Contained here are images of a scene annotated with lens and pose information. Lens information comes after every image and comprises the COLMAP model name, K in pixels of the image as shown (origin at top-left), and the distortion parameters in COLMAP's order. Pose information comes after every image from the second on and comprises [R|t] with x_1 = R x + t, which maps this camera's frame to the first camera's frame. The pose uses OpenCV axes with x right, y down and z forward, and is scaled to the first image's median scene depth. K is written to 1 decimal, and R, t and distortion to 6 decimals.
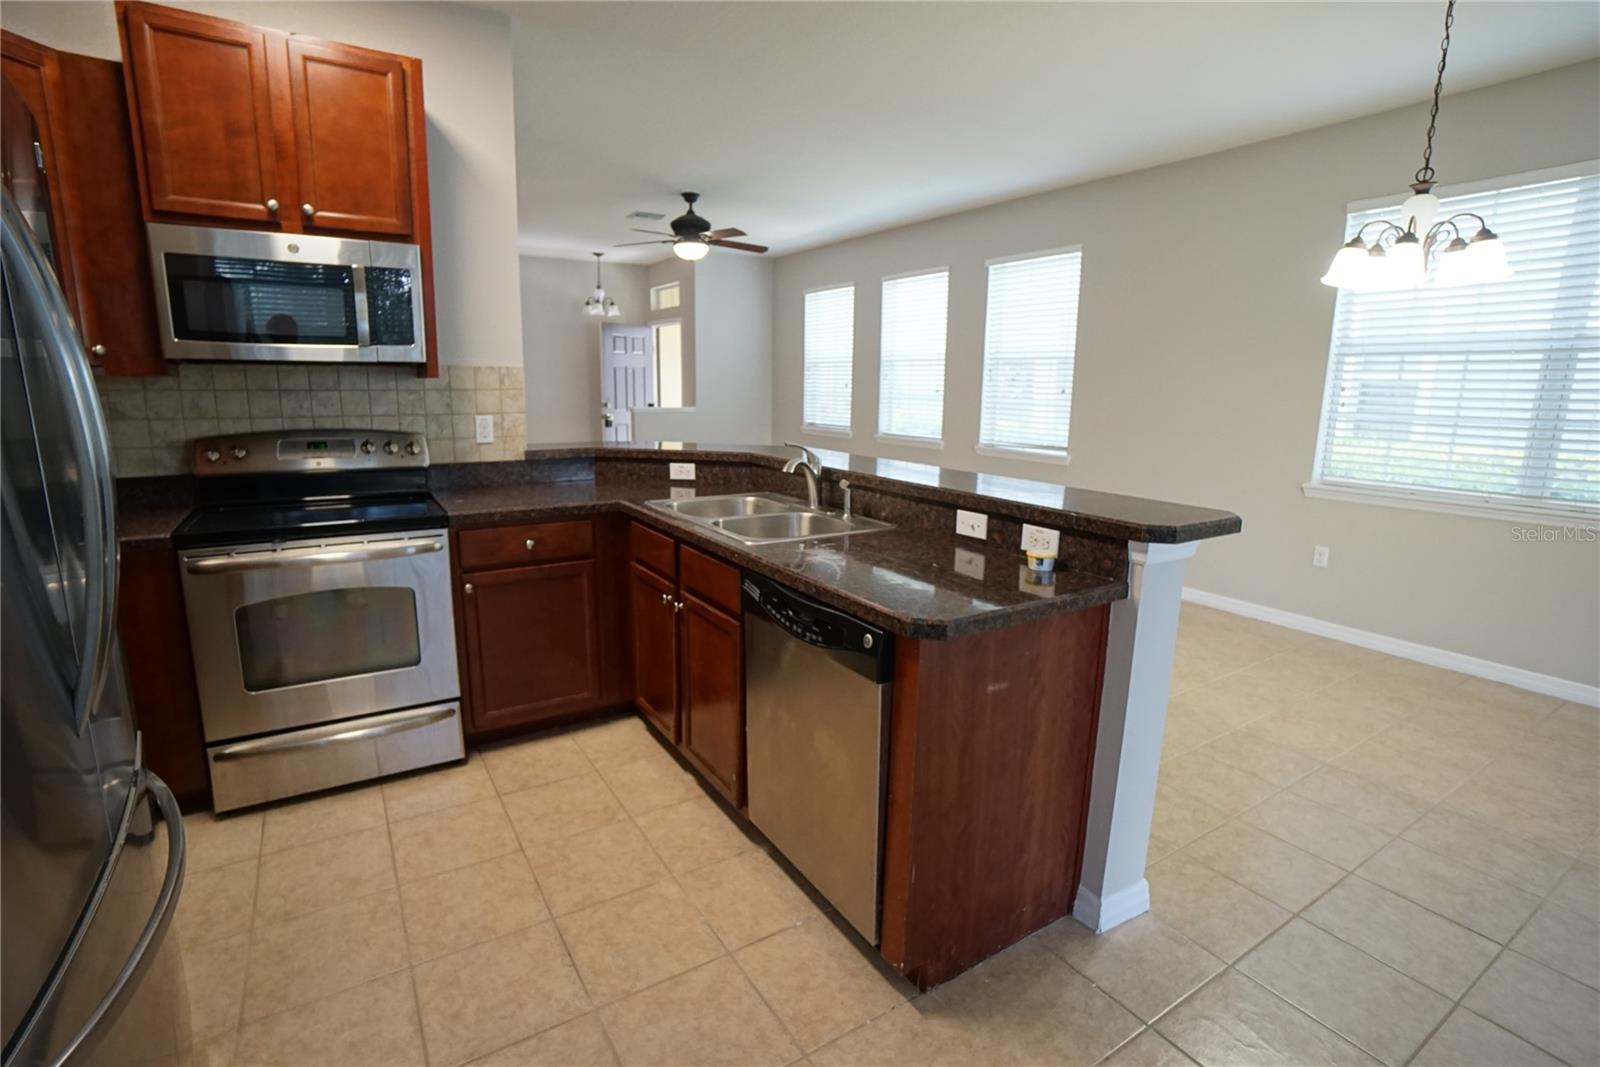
lens RADIAL K [[729.3, 0, 797.2], [0, 729.3, 526.0], [0, 0, 1]] dist [-0.021208, -0.000163]
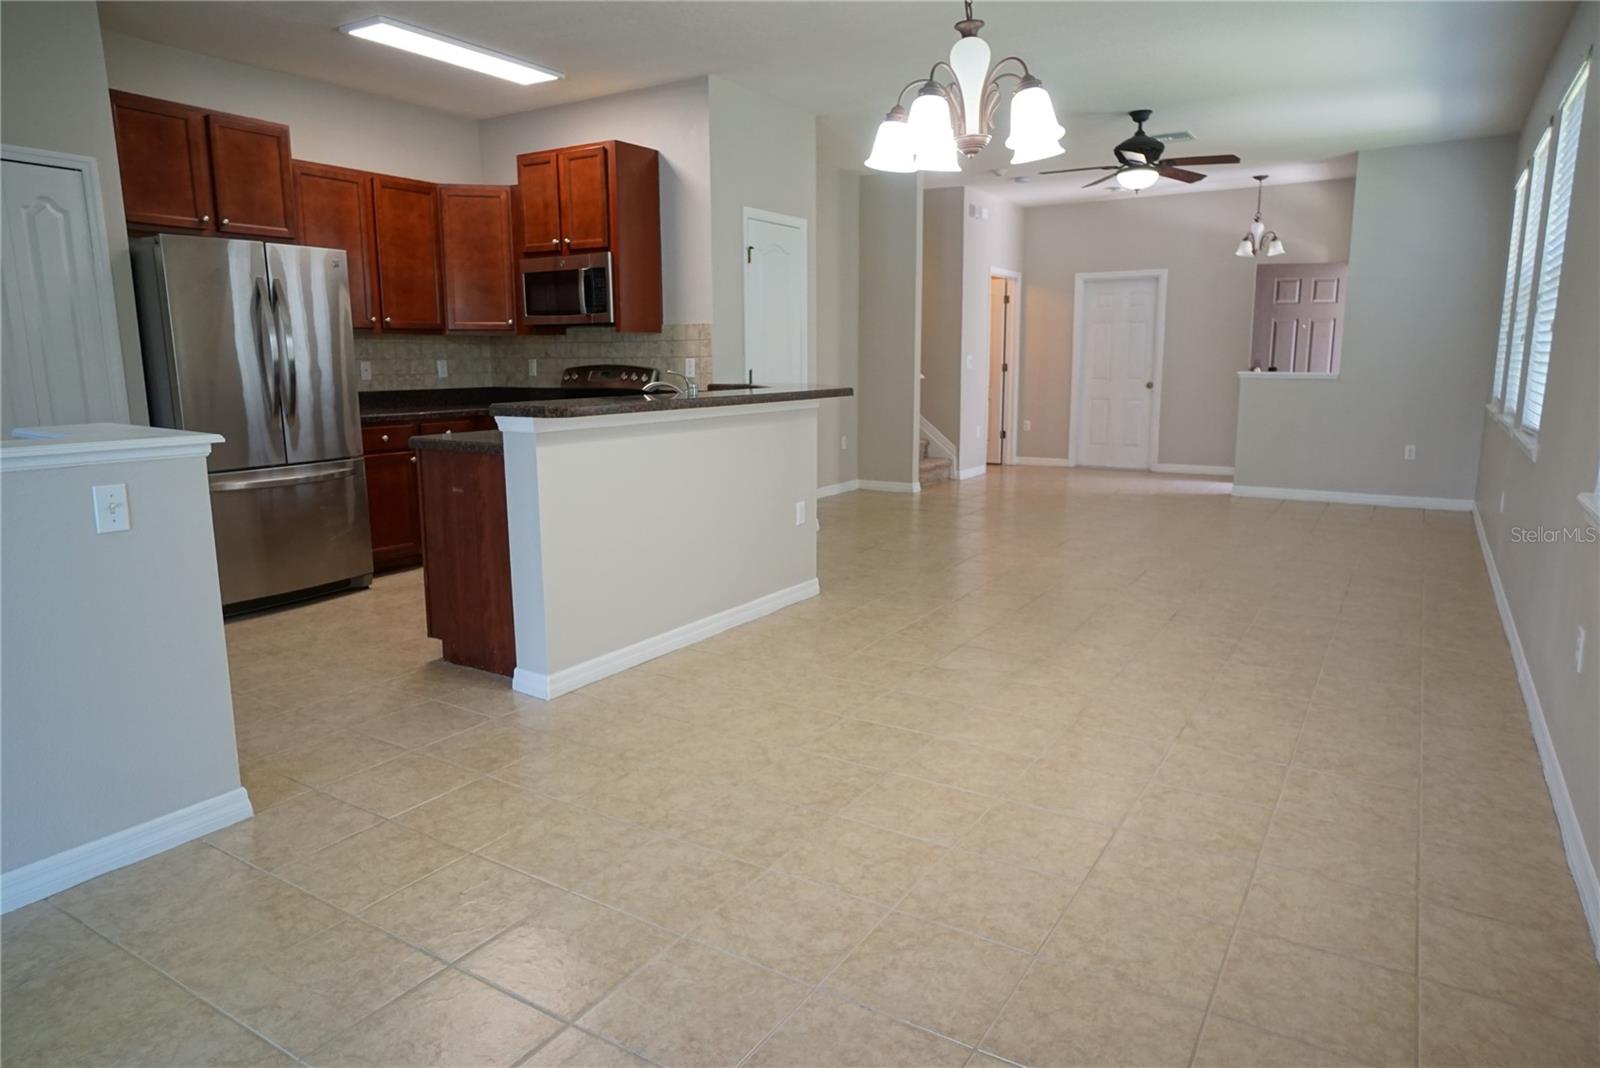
lens RADIAL K [[987.8, 0, 800.0], [0, 987.8, 534.0], [0, 0, 1]] dist [0.005458, 0.004790]
pose [[0.439924, 0.142969, -0.886582, 1.613454], [-0.162693, 0.983598, 0.077886, 0.002253], [0.883175, 0.109977, 0.455968, 0.378946]]
